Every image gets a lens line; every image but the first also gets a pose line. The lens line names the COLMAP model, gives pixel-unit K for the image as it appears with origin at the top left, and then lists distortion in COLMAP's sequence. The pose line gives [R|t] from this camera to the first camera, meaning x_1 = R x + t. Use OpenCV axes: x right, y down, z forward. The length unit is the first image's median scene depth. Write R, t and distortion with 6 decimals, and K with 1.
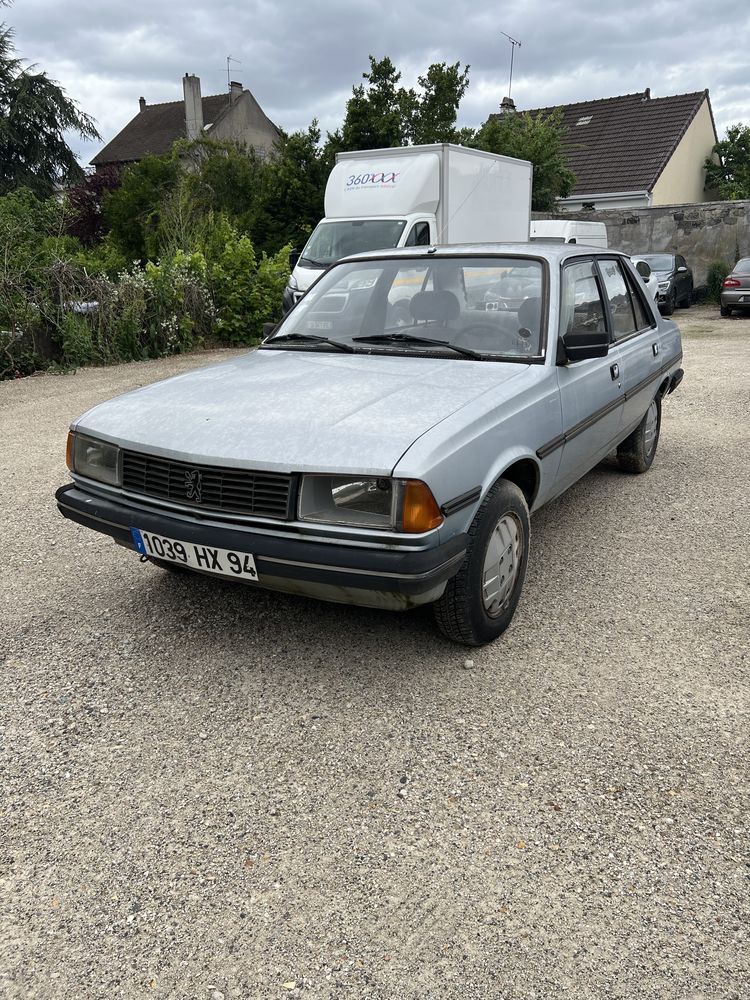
lens RADIAL K [[757.0, 0, 370.3], [0, 757.0, 500.2], [0, 0, 1]] dist [0.044099, -0.047150]
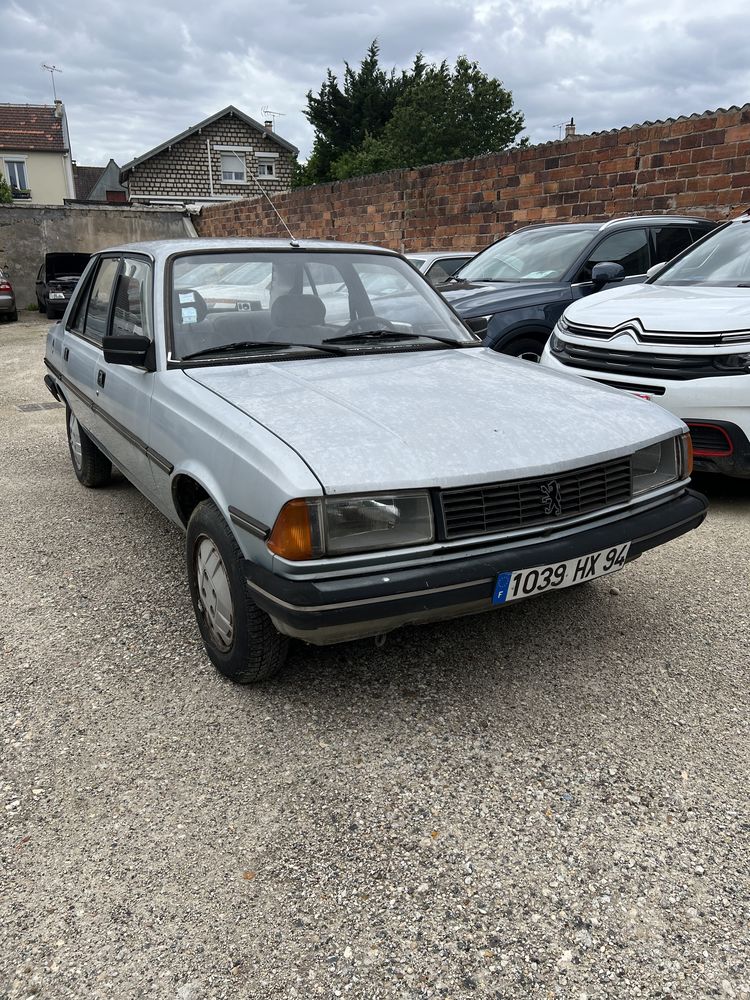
lens RADIAL K [[757.0, 0, 393.6], [0, 757.0, 497.7], [0, 0, 1]] dist [0.044099, -0.047150]
pose [[0.470464, -0.246727, 0.847224, -0.709272], [0.256744, 0.956851, 0.136082, -0.124896], [-0.844243, 0.153498, 0.513510, 0.460226]]
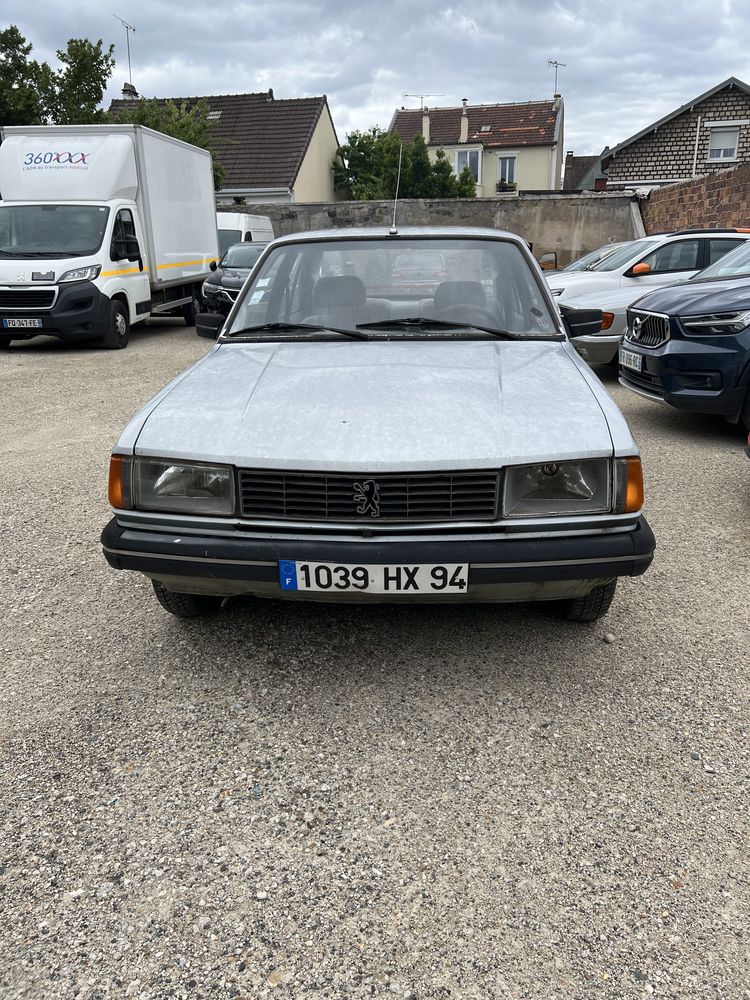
lens RADIAL K [[757.0, 0, 382.1], [0, 757.0, 498.9], [0, 0, 1]] dist [0.044099, -0.047150]
pose [[0.889322, -0.136891, 0.436311, -0.387968], [0.134729, 0.990226, 0.036065, -0.030865], [-0.436983, 0.026710, 0.899073, 0.150380]]
